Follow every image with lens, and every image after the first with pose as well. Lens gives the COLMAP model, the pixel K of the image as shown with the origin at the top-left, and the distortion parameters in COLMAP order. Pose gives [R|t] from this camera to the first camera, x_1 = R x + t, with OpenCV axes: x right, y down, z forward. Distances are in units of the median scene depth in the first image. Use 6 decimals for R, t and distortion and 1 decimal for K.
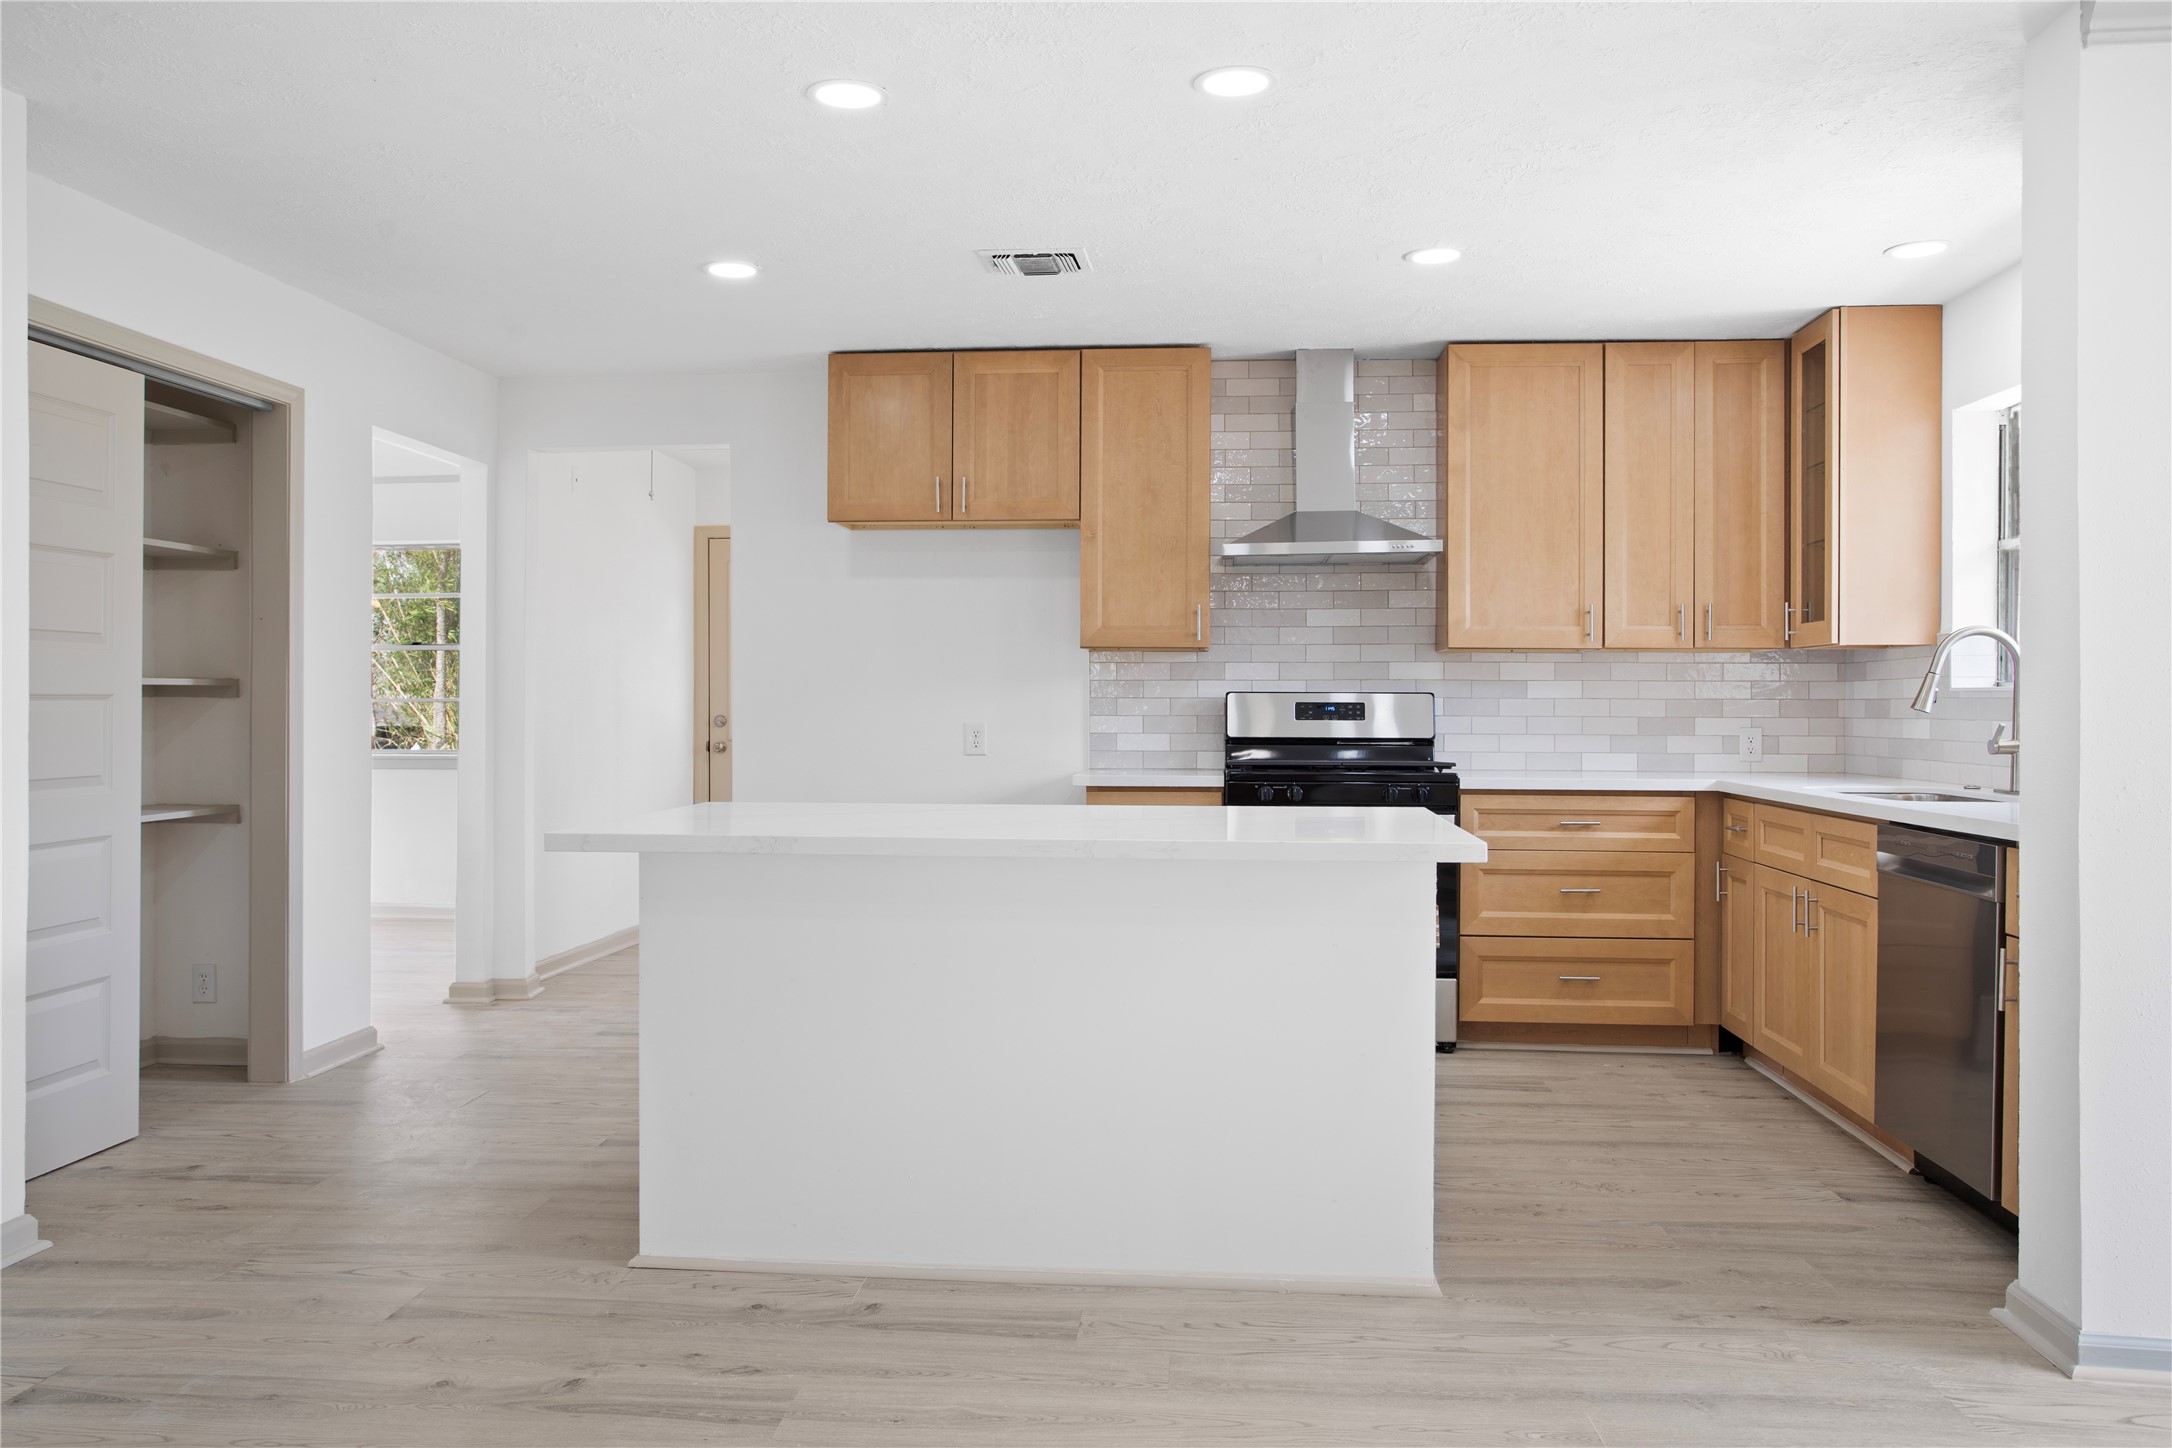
lens RADIAL K [[1589.8, 0, 1076.2], [0, 1589.8, 701.5], [0, 0, 1]] dist [-0.047280, 0.055477]
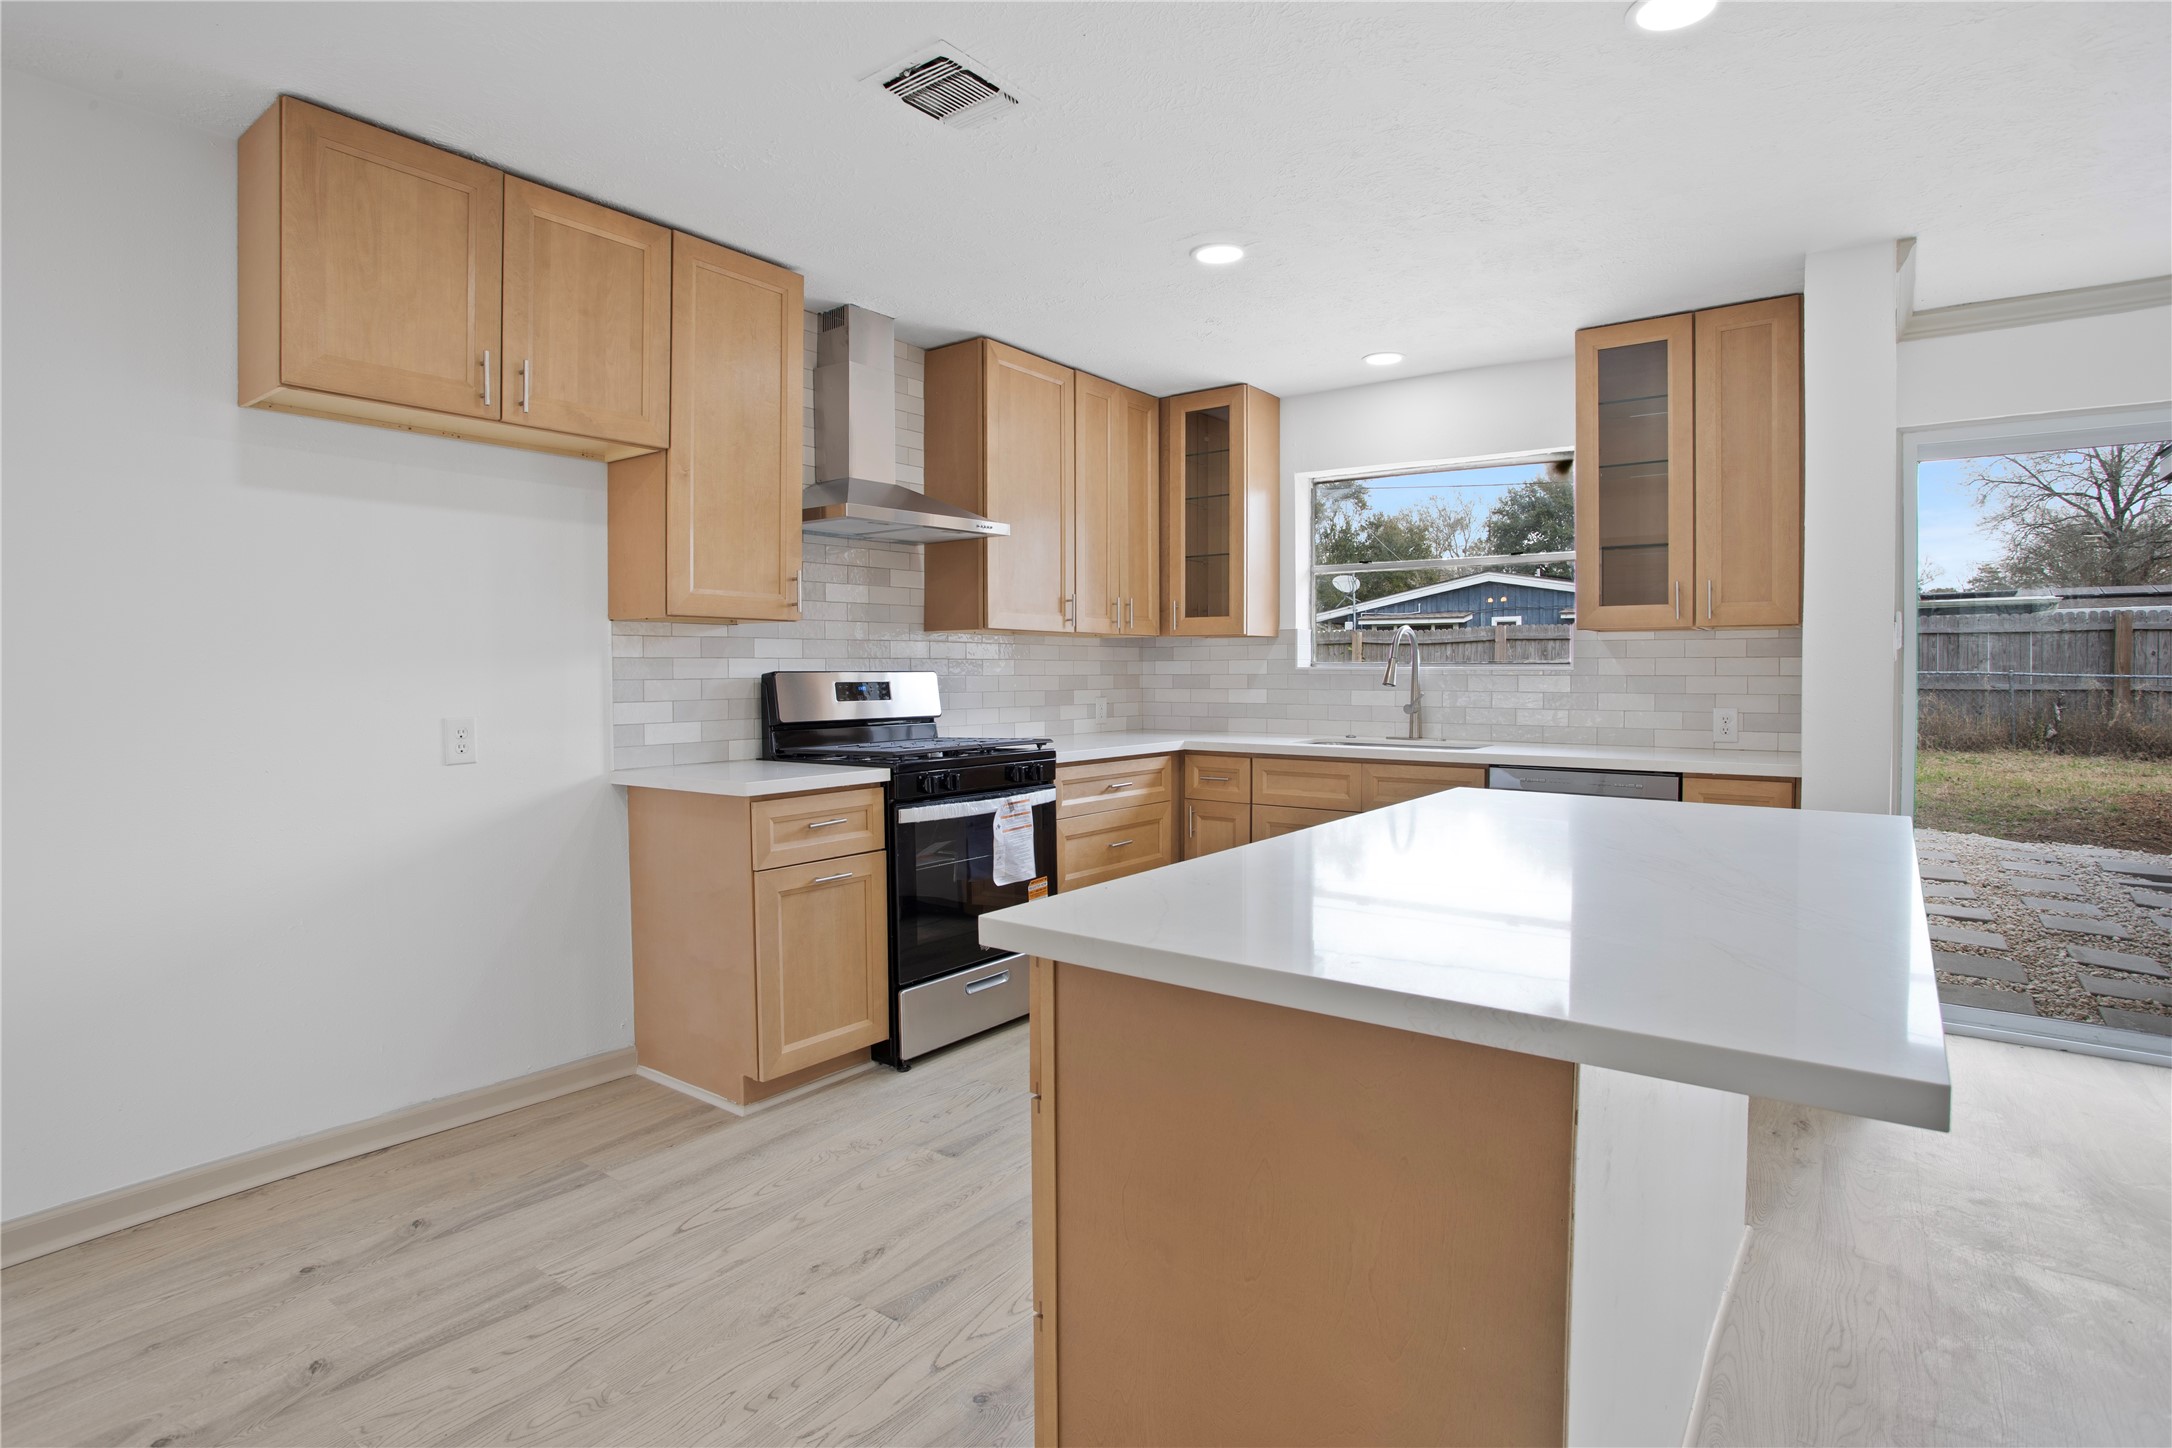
lens RADIAL K [[1112.6, 0, 1086.3], [0, 1112.6, 693.3], [0, 0, 1]] dist [-0.074794, 0.032945]
pose [[0.520369, -0.022705, 0.853639, -0.350362], [0.002157, 0.999678, 0.025275, -0.009488], [-0.853939, -0.011311, 0.520251, 0.552437]]
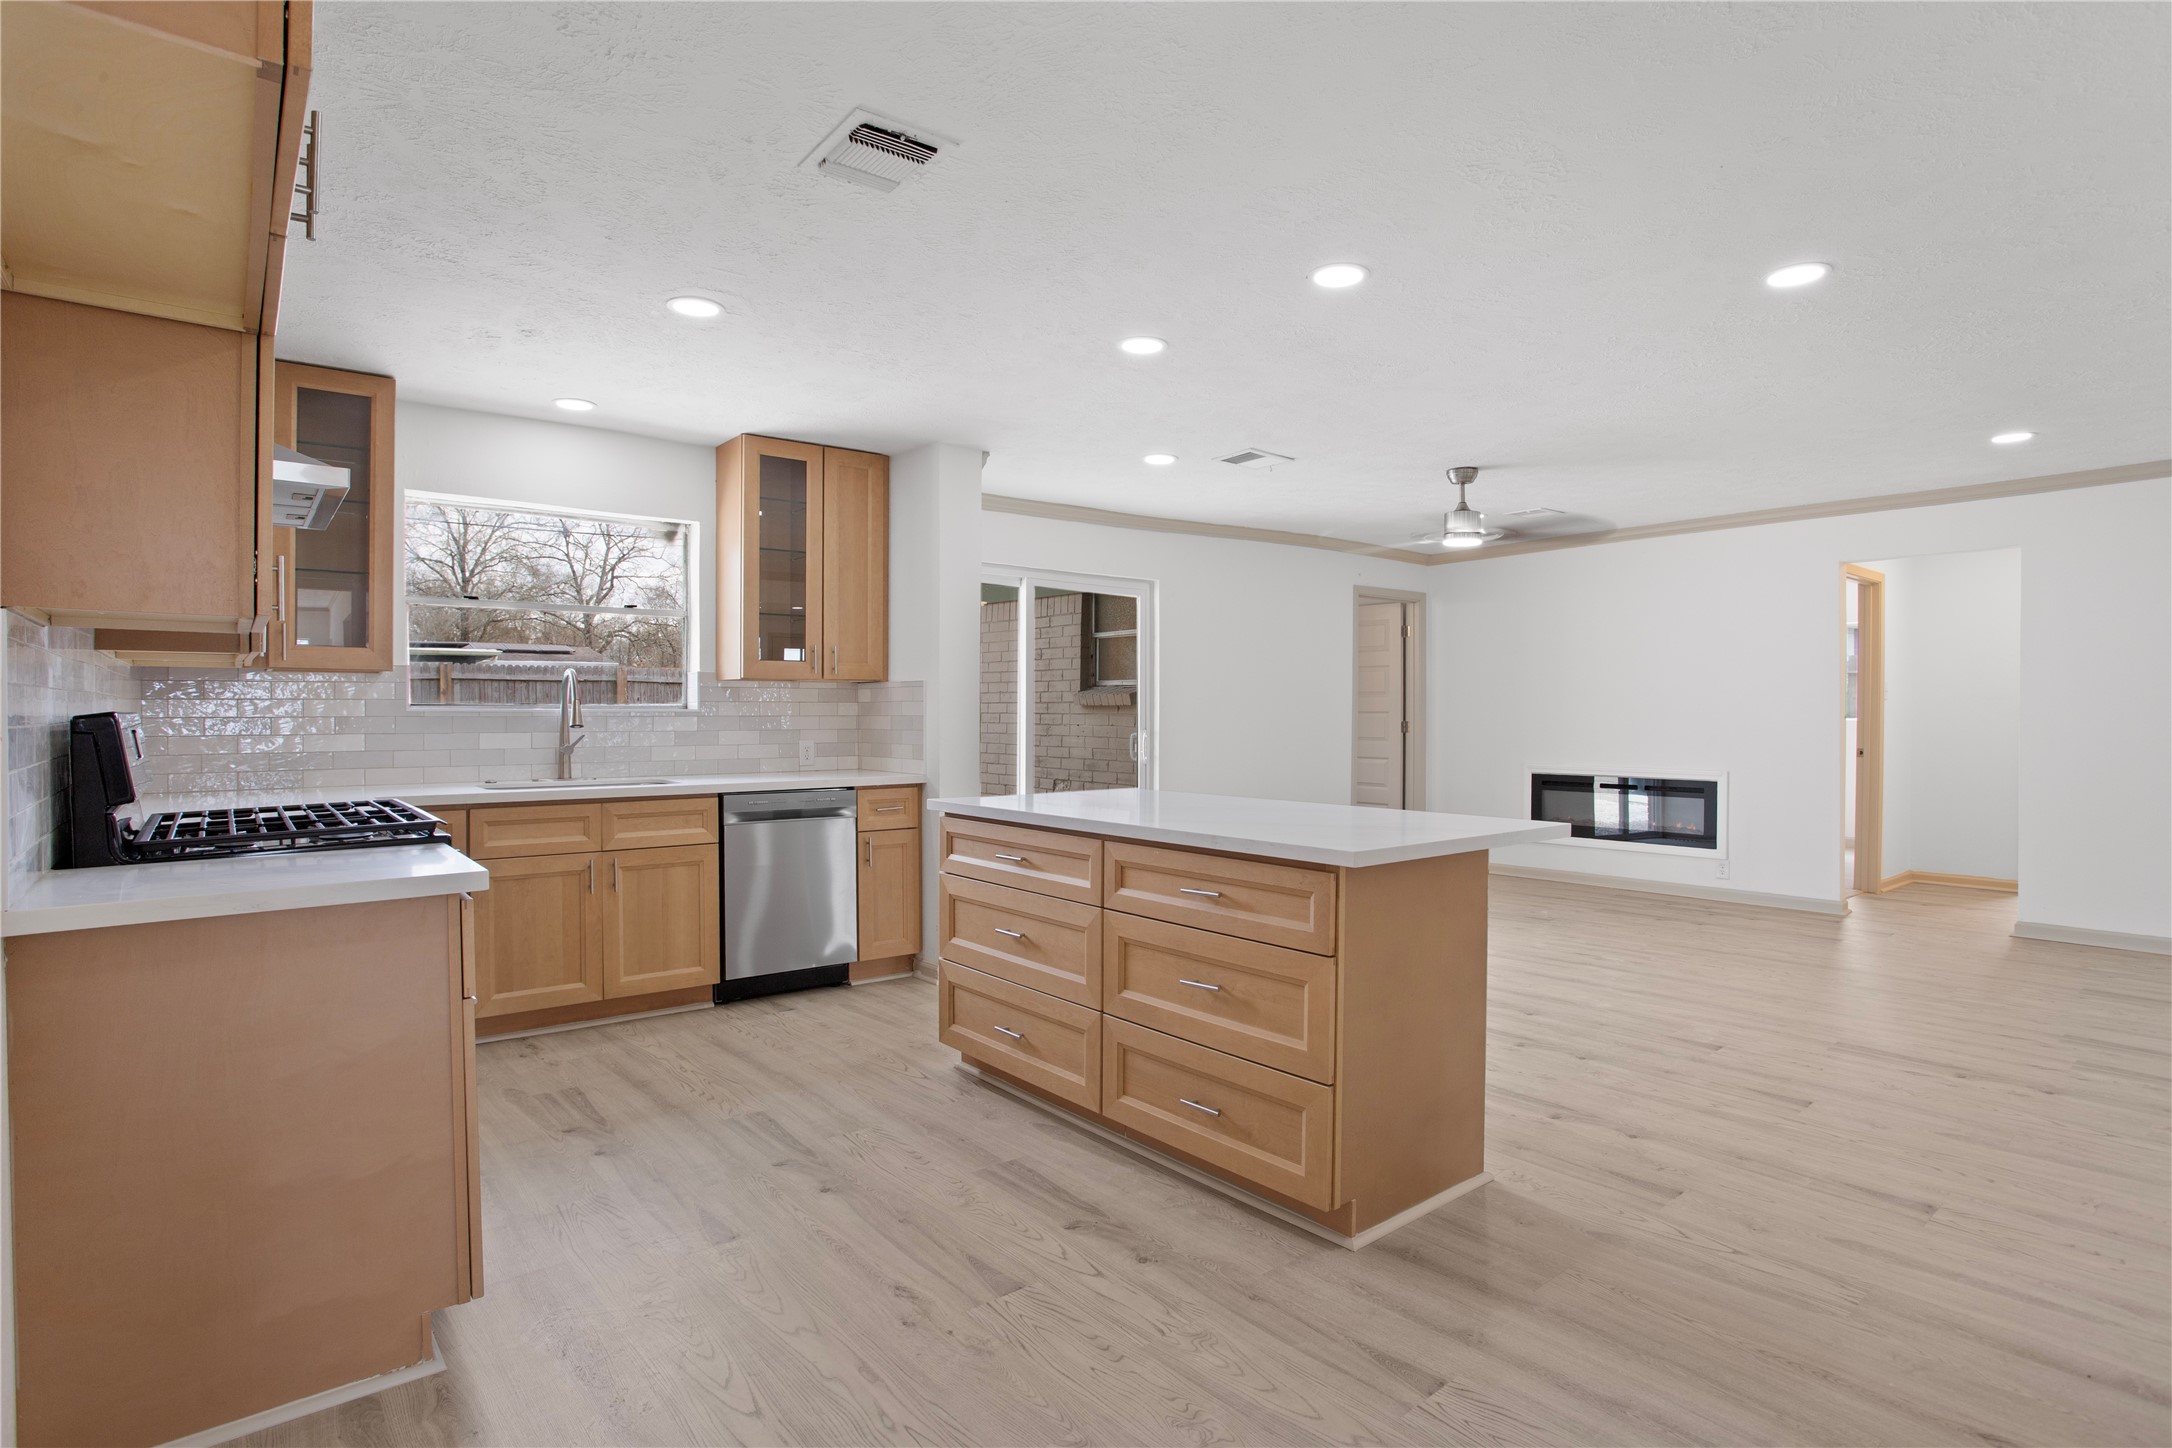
lens RADIAL K [[1103.4, 0, 1086.0], [0, 1103.4, 724.0], [0, 0, 1]] dist [-0.081542, 0.042699]
pose [[-0.702184, -0.012491, 0.711886, -0.382191], [-0.003996, 0.999899, 0.013604, -0.009017], [-0.711984, 0.006708, -0.702163, 1.054705]]
